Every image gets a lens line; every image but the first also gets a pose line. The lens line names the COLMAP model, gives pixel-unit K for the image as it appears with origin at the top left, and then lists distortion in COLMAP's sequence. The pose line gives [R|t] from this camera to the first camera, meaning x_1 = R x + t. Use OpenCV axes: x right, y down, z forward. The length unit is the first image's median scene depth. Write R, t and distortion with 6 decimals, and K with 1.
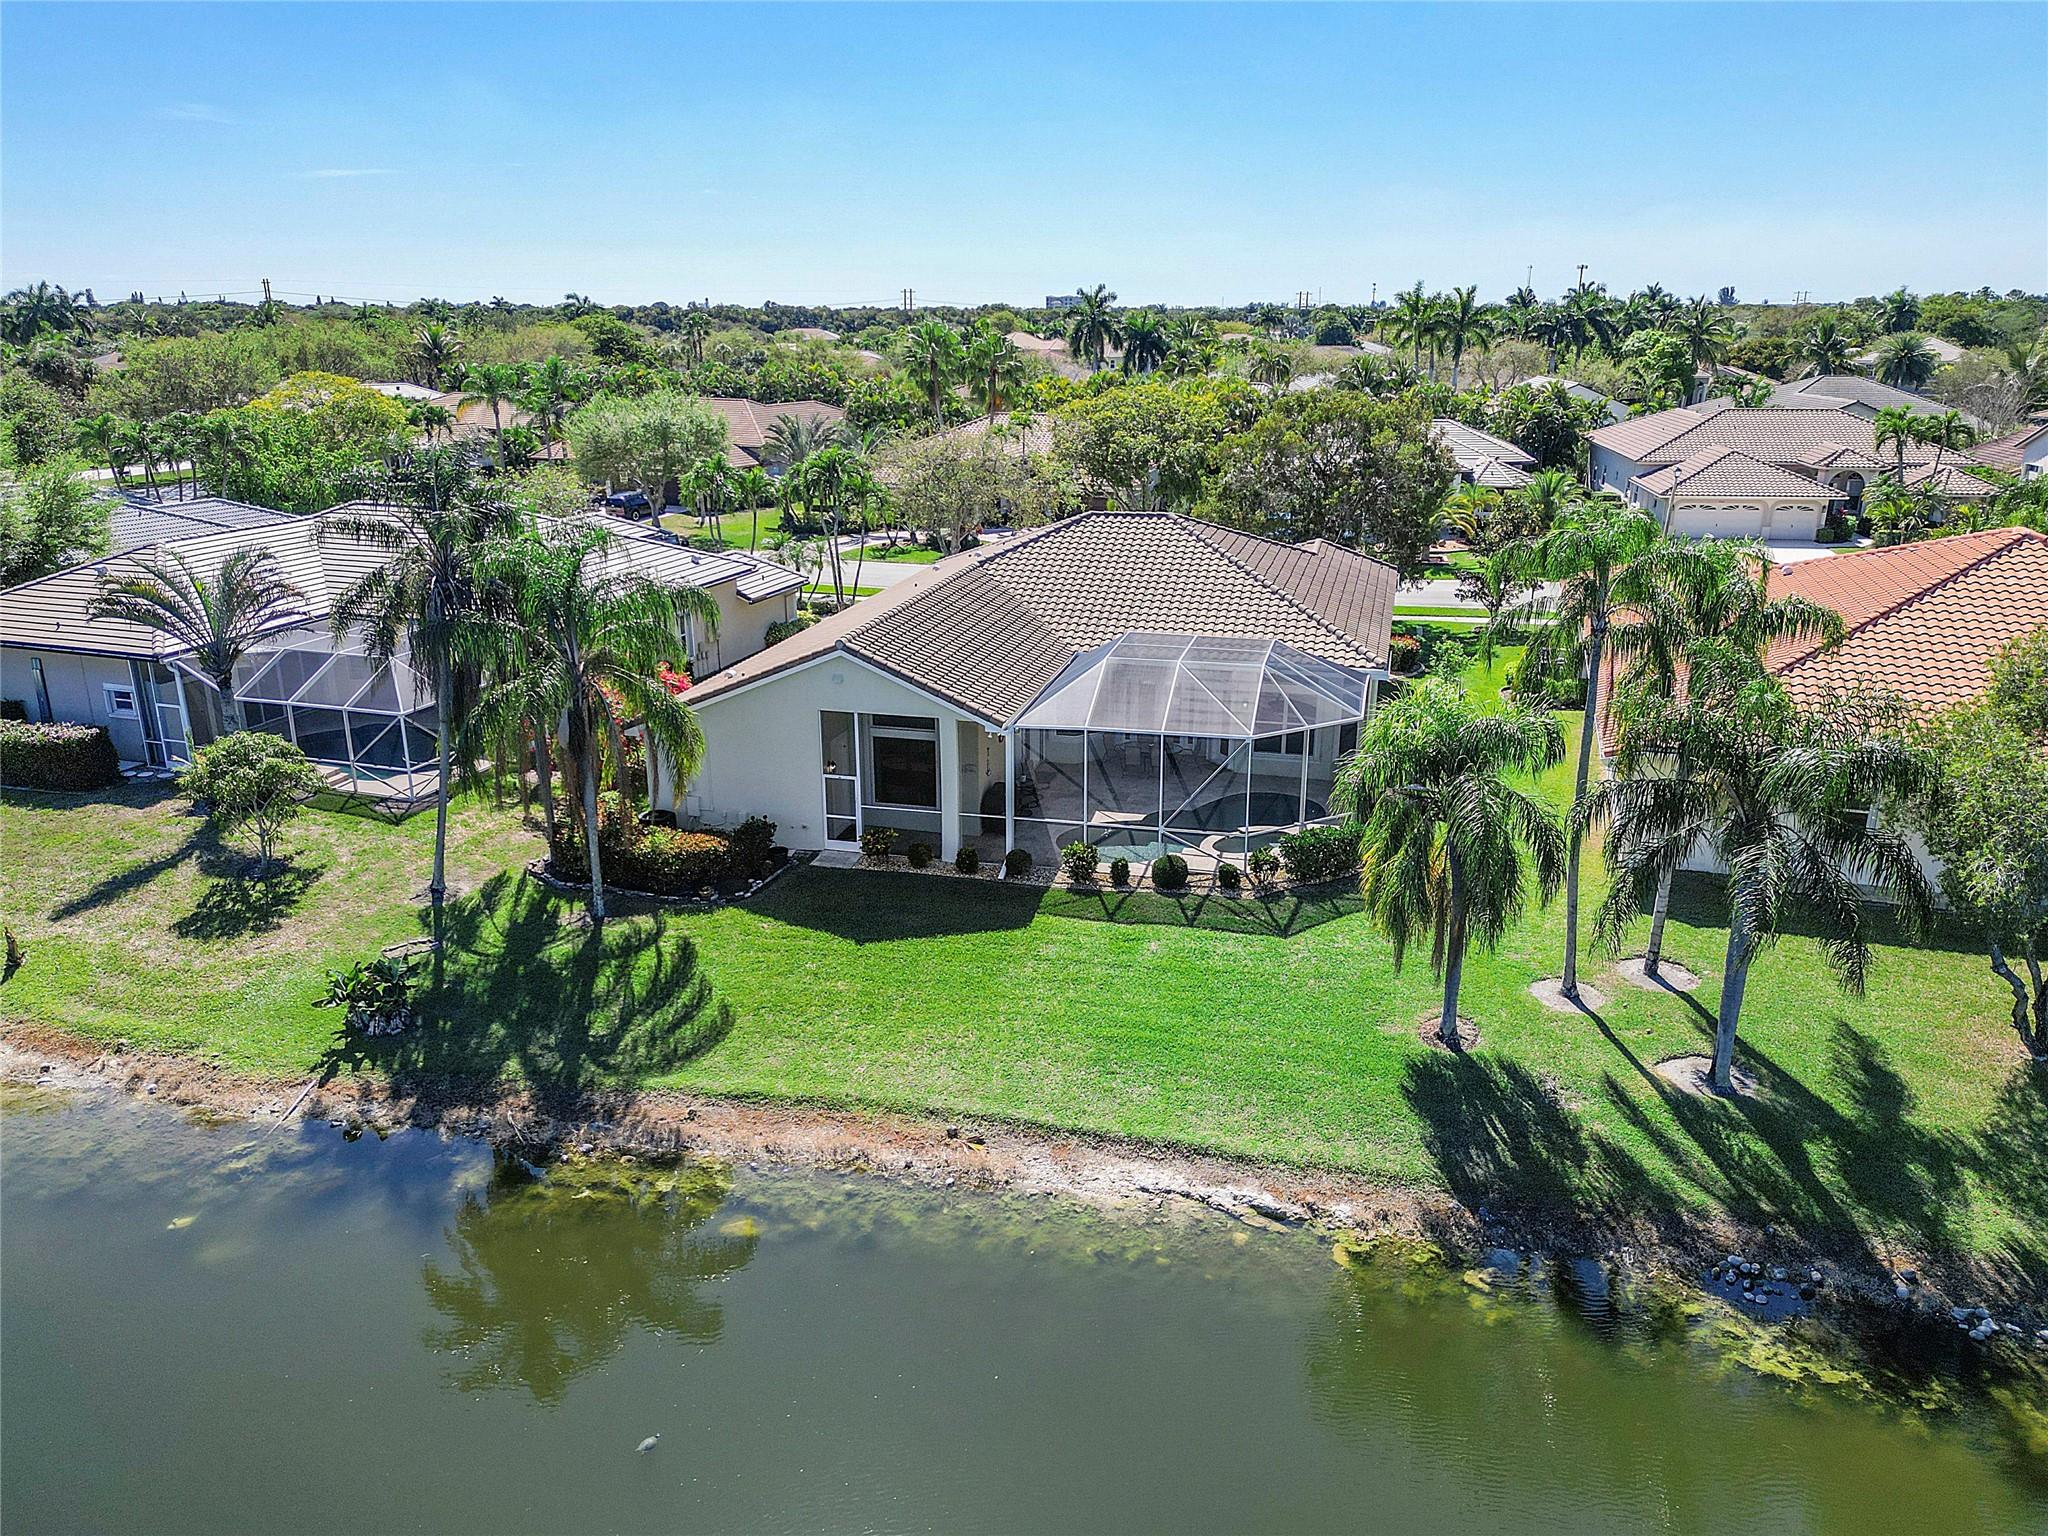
lens RADIAL K [[1392.7, 0, 1024.0], [0, 1392.7, 768.0], [0, 0, 1]] dist [0.062651, -0.001183]
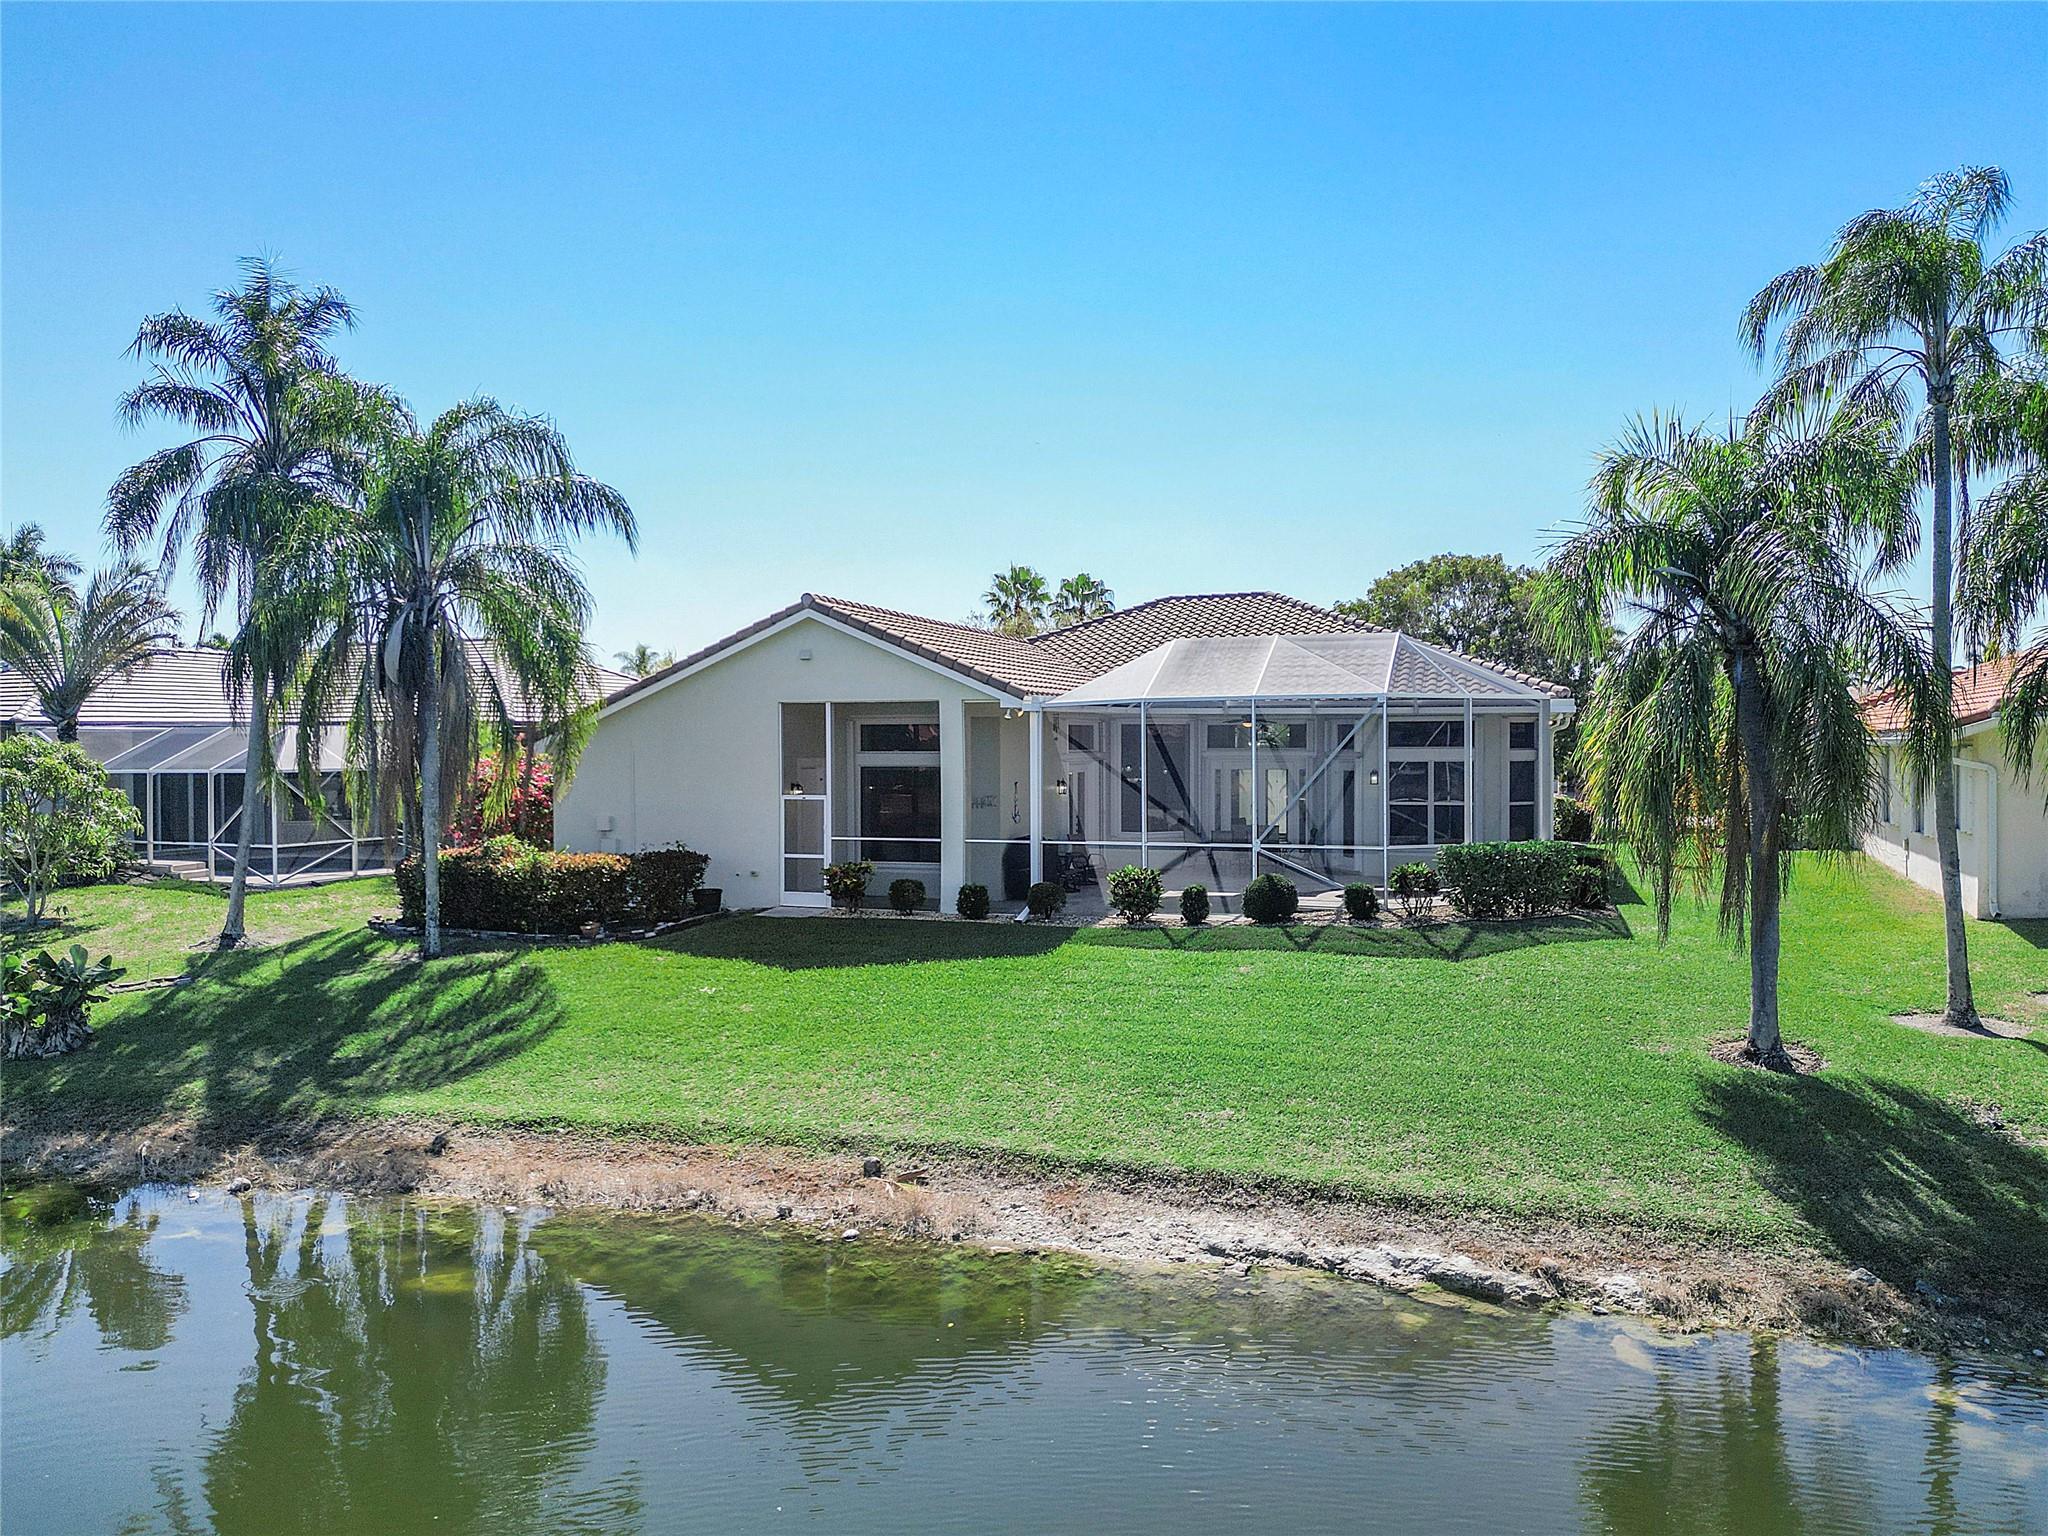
lens RADIAL K [[1418.0, 0, 1024.0], [0, 1418.0, 768.0], [0, 0, 1]] dist [0.064907, -0.055322]
pose [[0.996674, 0.000605, -0.081494, 0.043840], [-0.023651, 0.959084, -0.282134, 0.211959], [0.077989, 0.283123, 0.955908, 0.331863]]
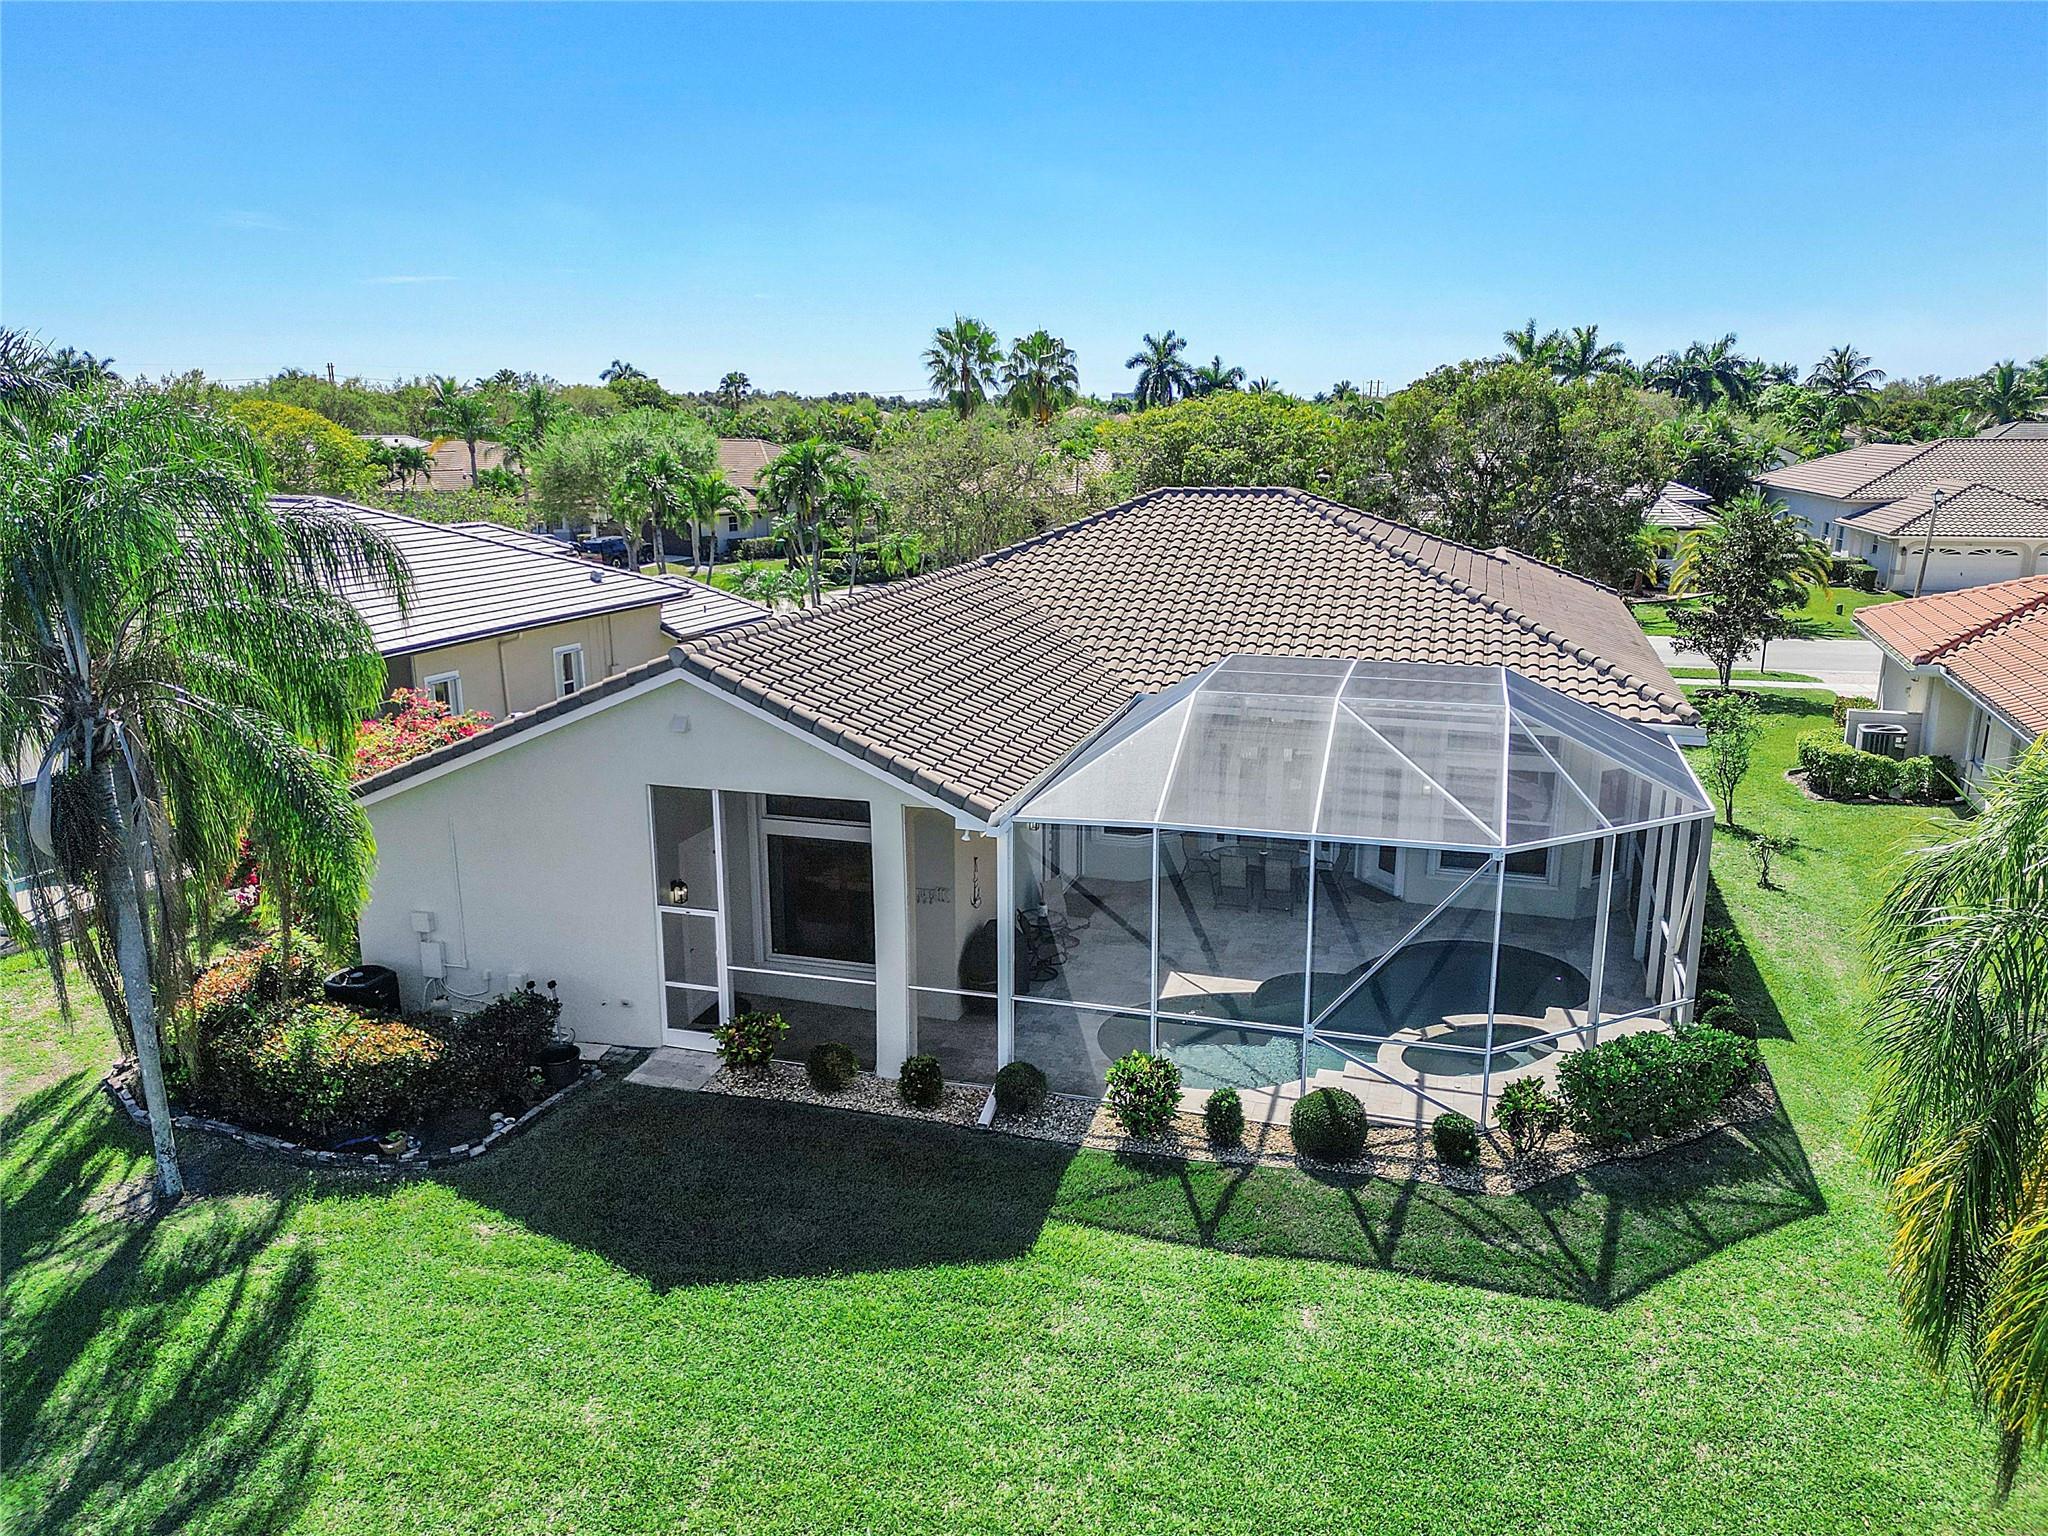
lens RADIAL K [[1430.9, 0, 1024.0], [0, 1430.9, 768.0], [0, 0, 1]] dist [0.065056, -0.057678]
pose [[0.999037, 0.011290, -0.042403, 0.019176], [-0.013999, 0.997842, -0.064145, -0.015864], [0.041587, 0.064677, 0.997039, 0.497004]]
